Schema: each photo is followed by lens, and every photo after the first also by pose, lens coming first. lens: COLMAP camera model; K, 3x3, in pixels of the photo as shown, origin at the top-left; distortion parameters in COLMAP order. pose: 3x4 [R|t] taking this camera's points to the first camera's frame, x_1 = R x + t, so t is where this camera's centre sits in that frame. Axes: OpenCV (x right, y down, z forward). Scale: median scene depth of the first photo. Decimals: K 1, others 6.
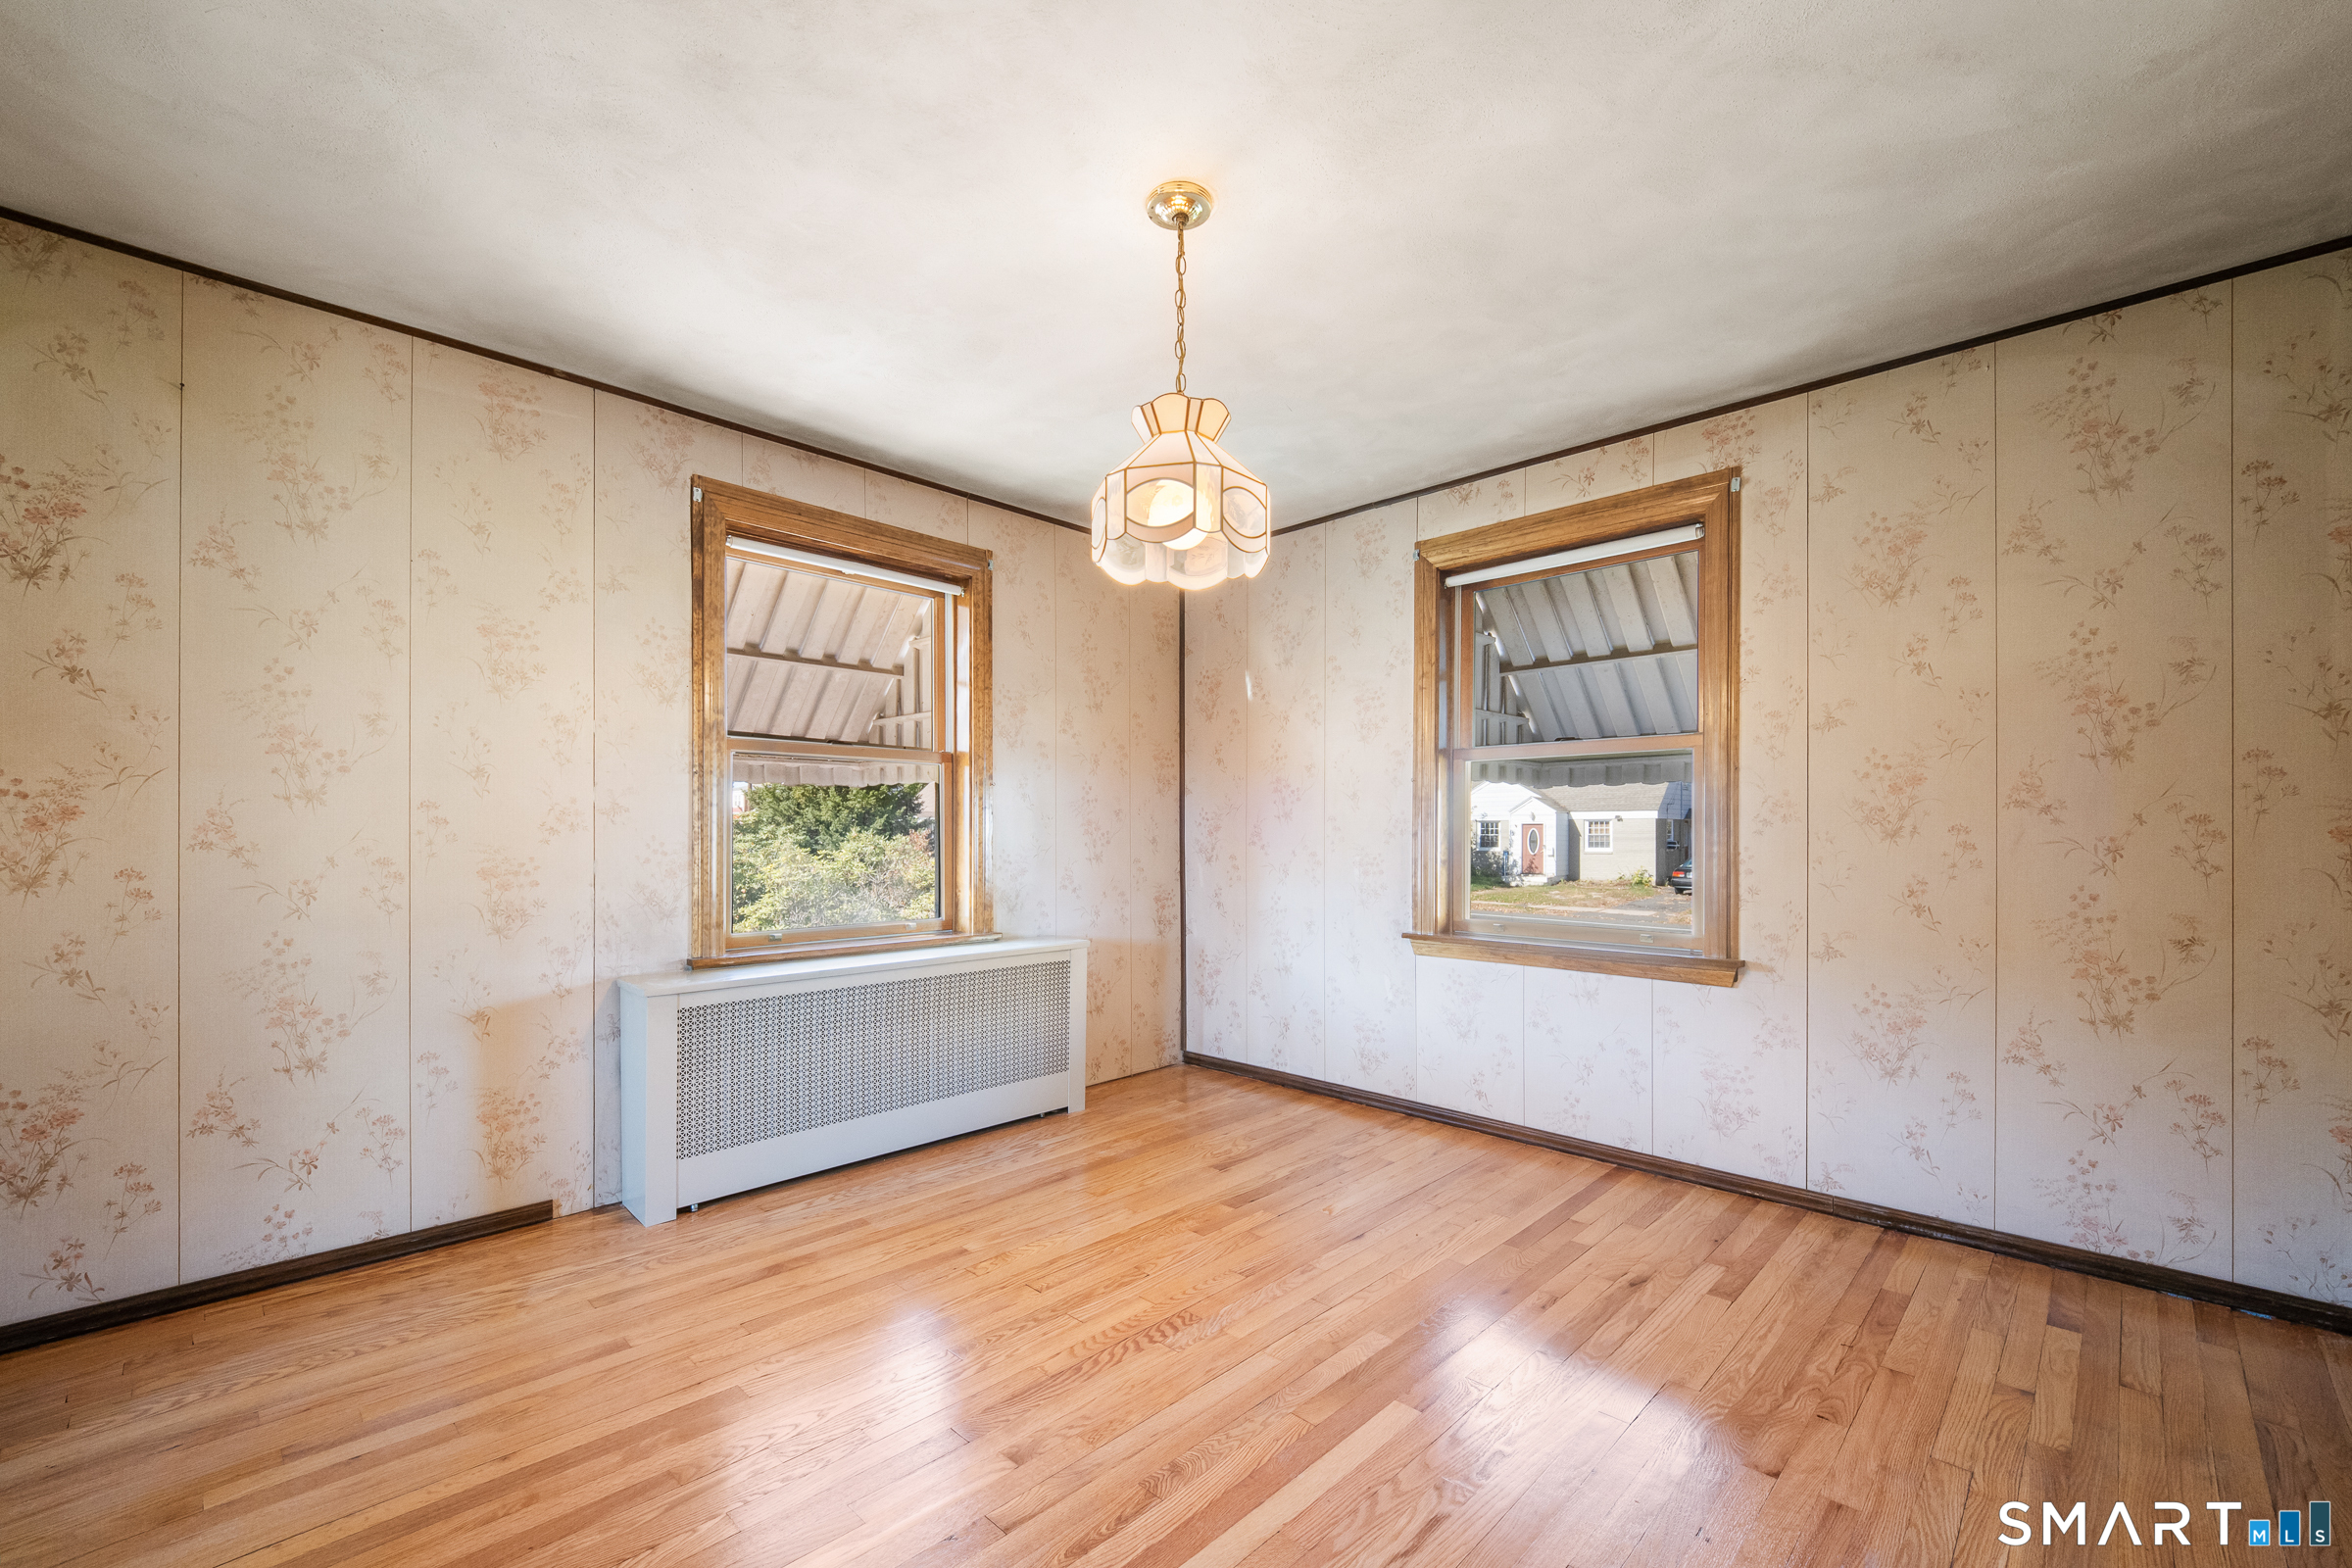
lens RADIAL K [[965.8, 0, 1180.1], [0, 965.8, 836.1], [0, 0, 1]] dist [0.000628, -0.003250]
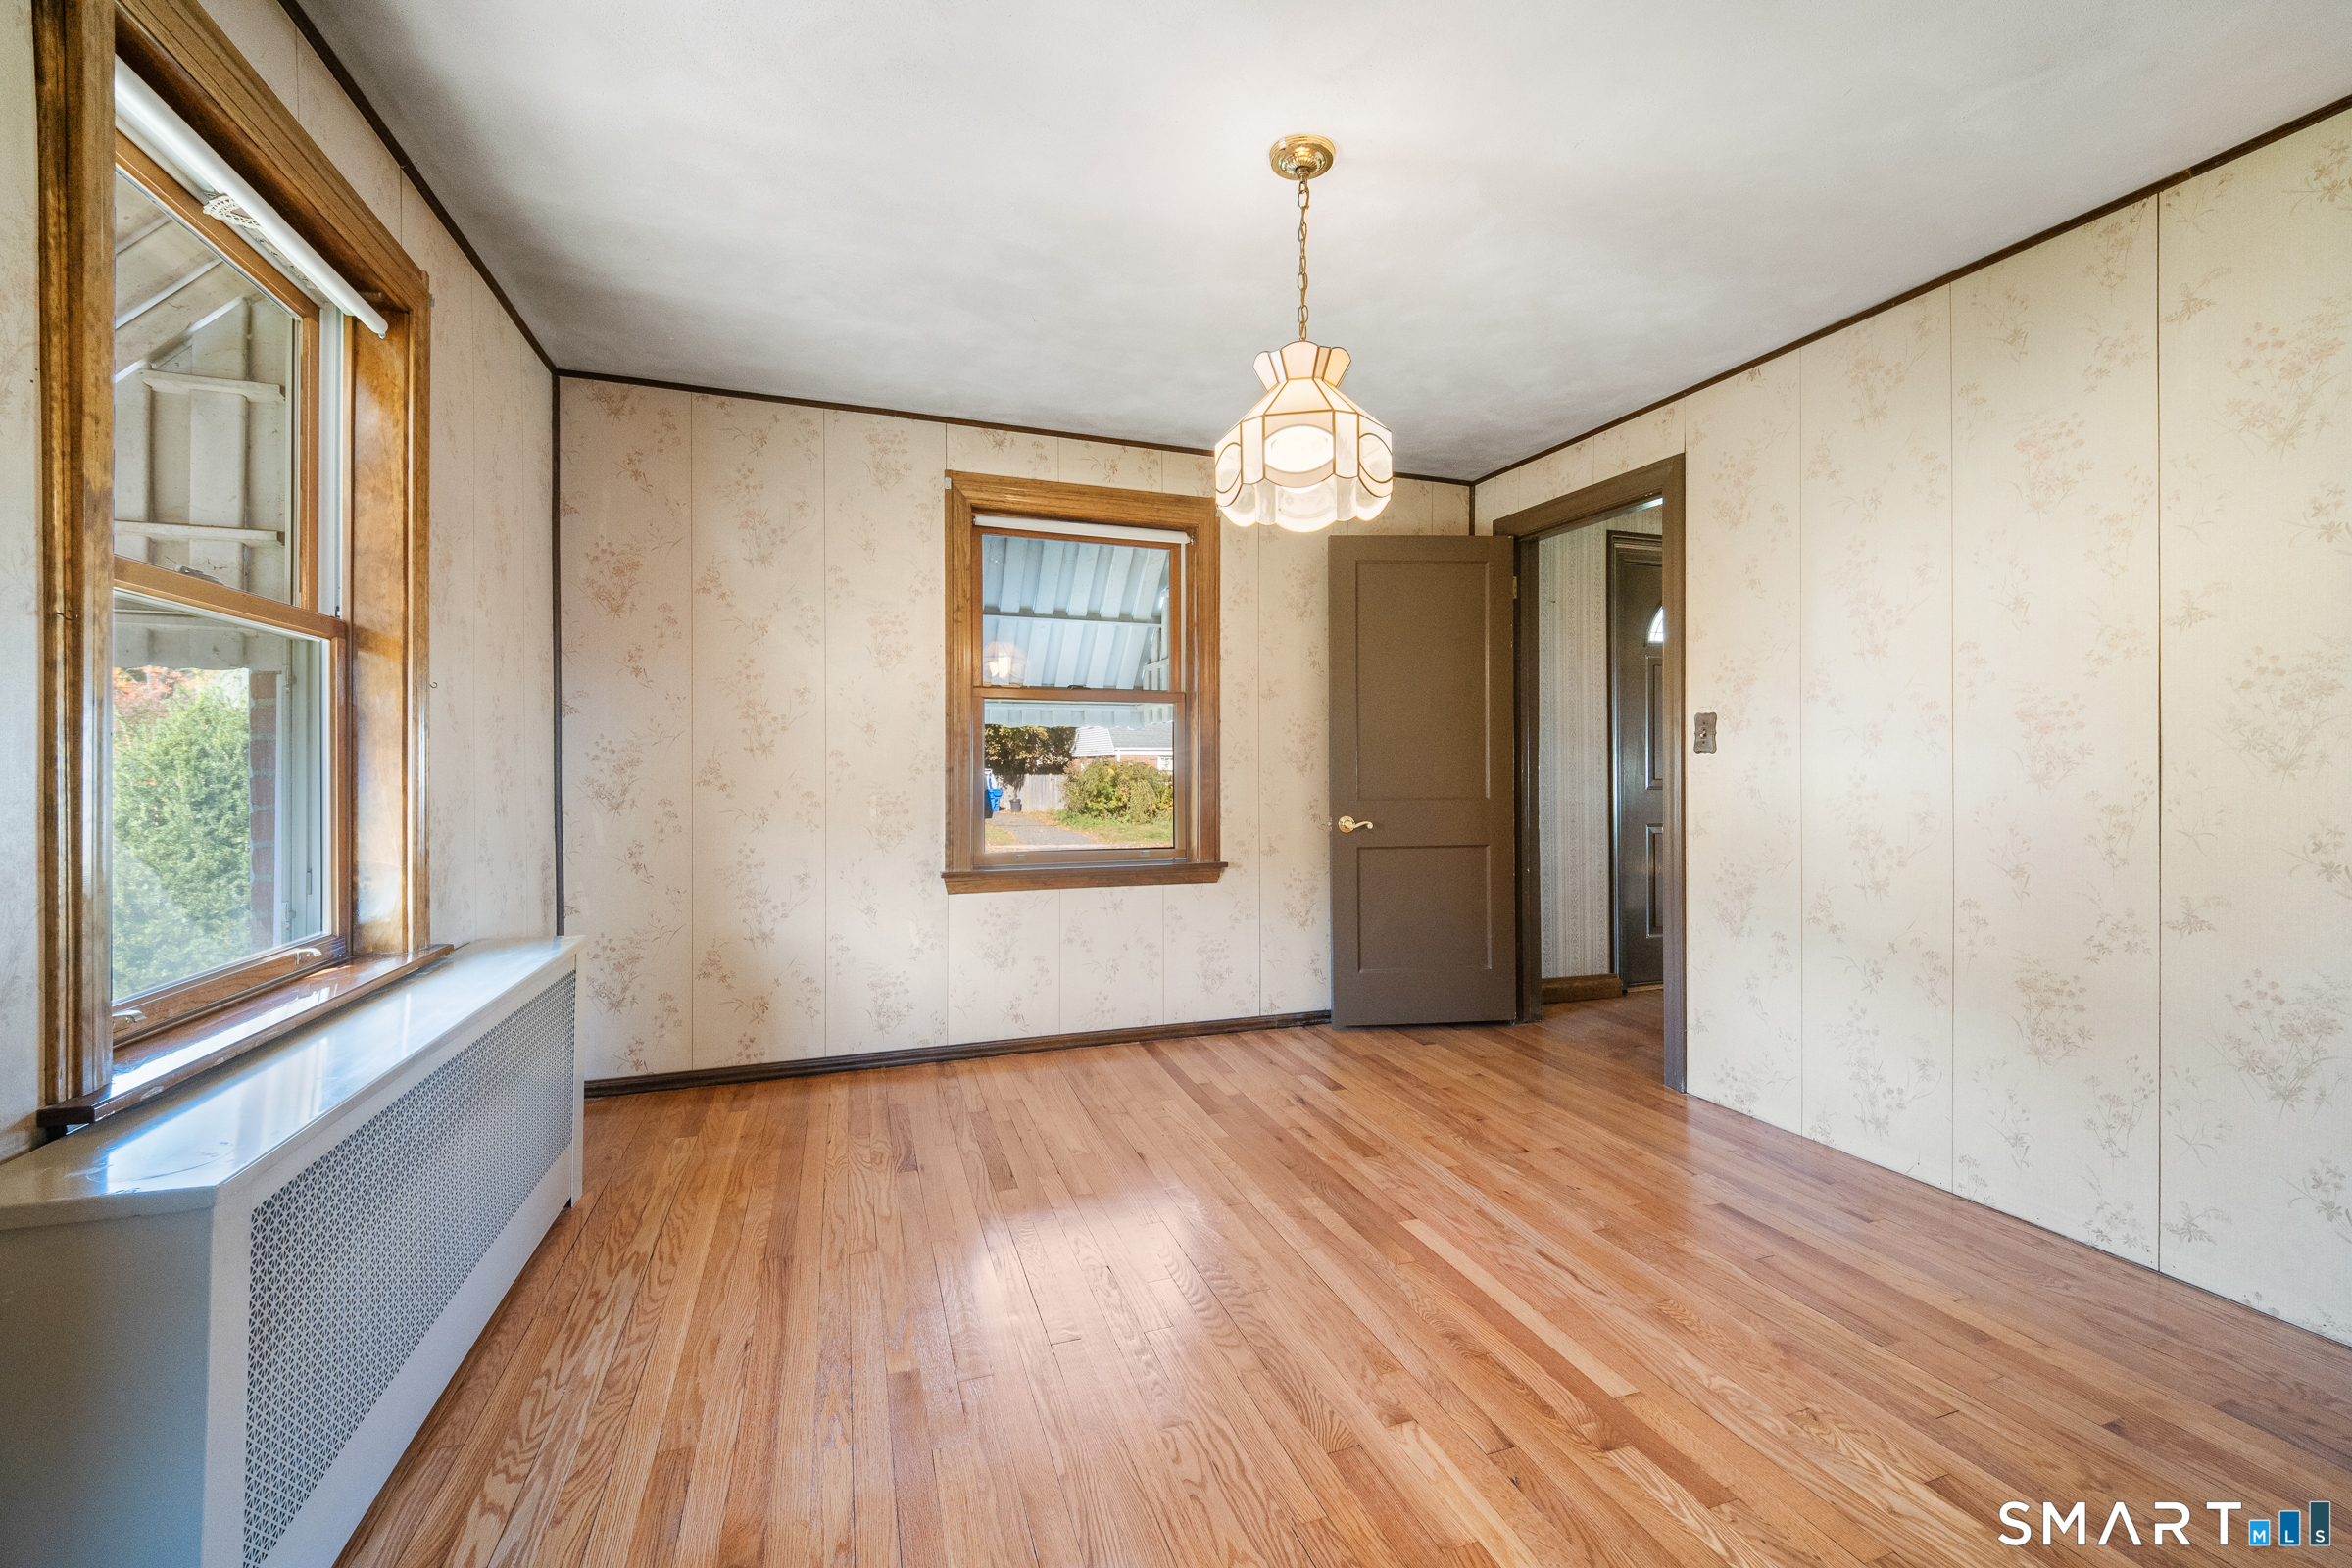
lens RADIAL K [[965.8, 0, 1184.1], [0, 965.8, 767.8], [0, 0, 1]] dist [0.000628, -0.003250]
pose [[0.432328, -0.001808, 0.901715, -0.559811], [0.003716, 0.999993, 0.000224, -0.003989], [-0.901709, 0.003254, 0.432332, 0.384644]]
